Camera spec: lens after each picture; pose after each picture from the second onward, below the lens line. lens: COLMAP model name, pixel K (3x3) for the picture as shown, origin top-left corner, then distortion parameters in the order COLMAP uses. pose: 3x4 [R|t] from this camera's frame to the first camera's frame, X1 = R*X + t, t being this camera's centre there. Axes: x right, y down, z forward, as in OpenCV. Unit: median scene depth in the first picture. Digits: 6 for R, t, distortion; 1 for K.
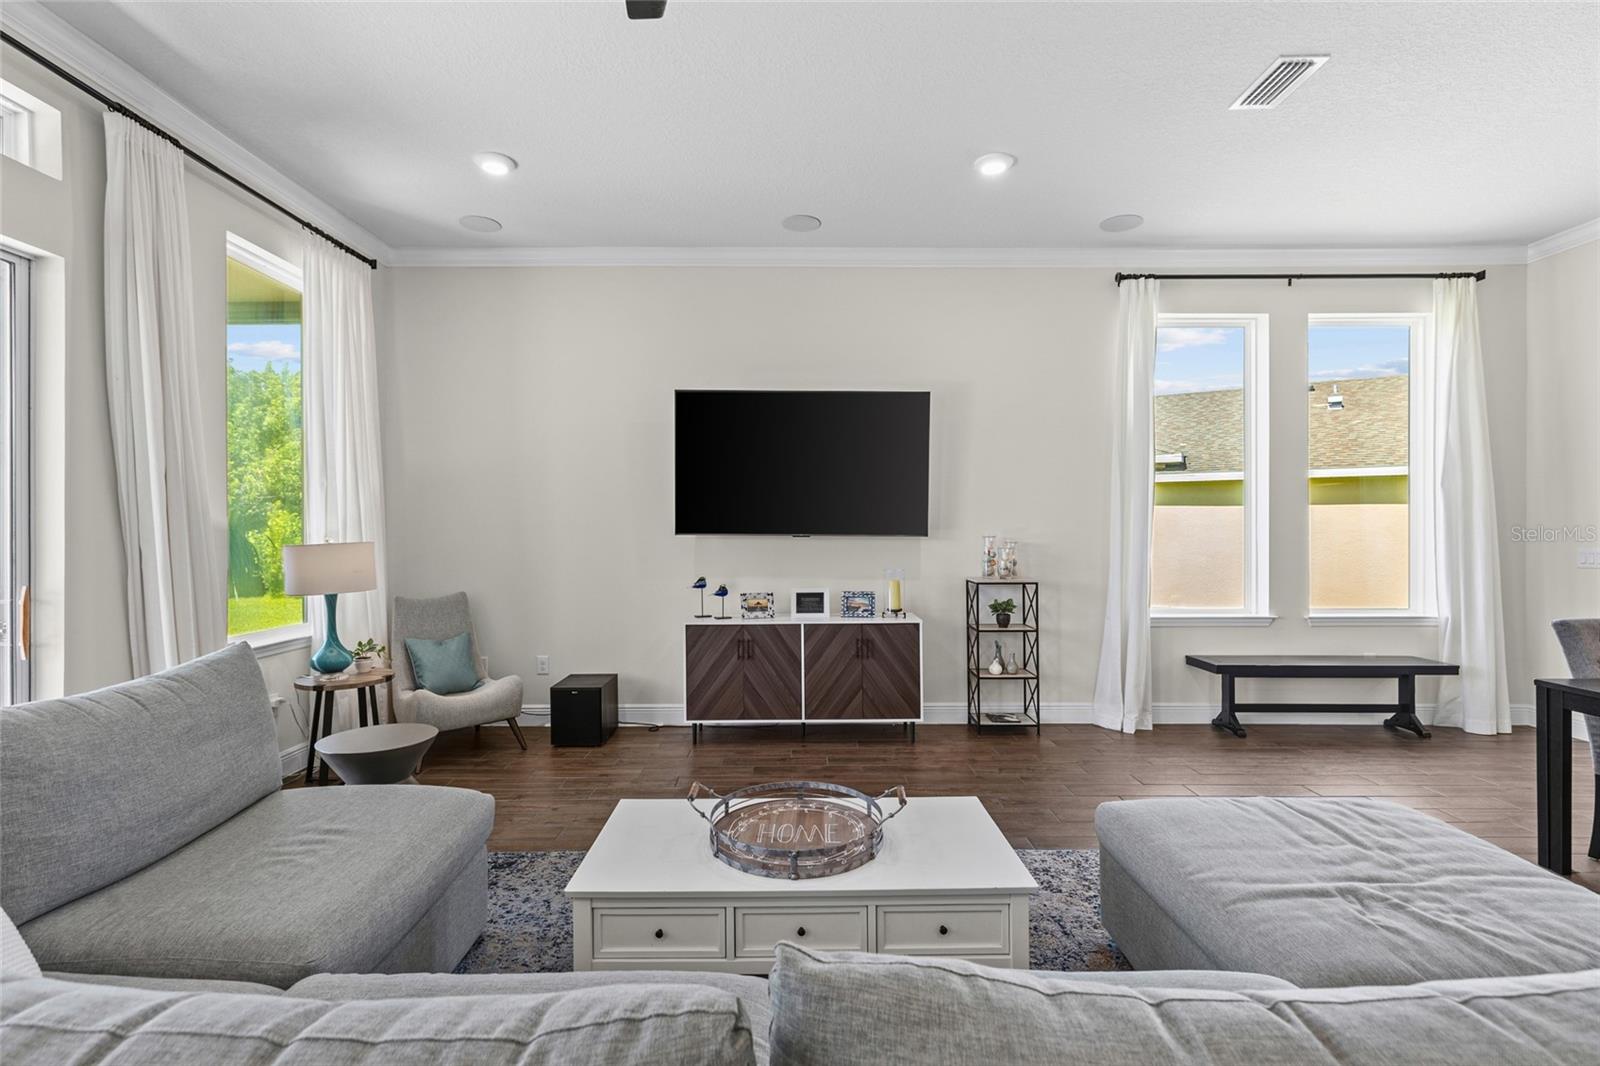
lens RADIAL K [[720.4, 0, 804.3], [0, 720.4, 533.0], [0, 0, 1]] dist [0.002355, 0.000328]
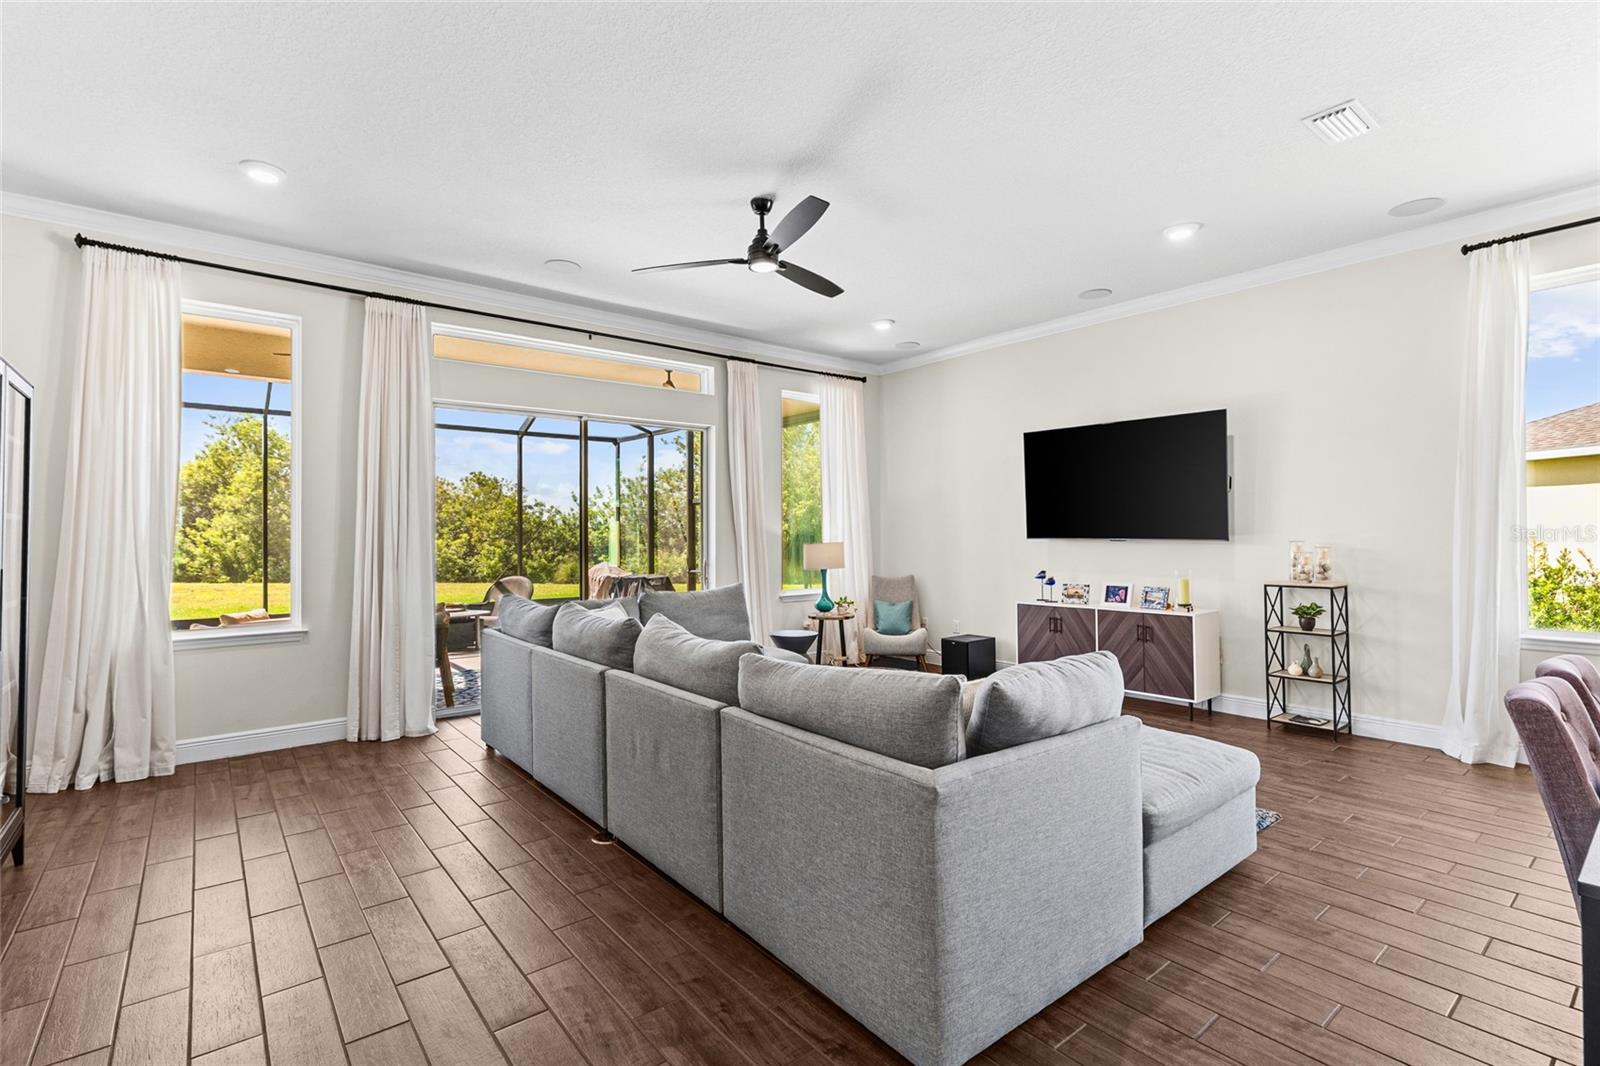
lens RADIAL K [[734.5, 0, 802.6], [0, 734.5, 537.5], [0, 0, 1]] dist [0.002710, 0.000093]
pose [[0.634749, 0.000634, -0.772718, 0.635407], [-0.000800, 1.000000, 0.000164, 0.000203], [0.772718, 0.000514, 0.634750, -0.210101]]
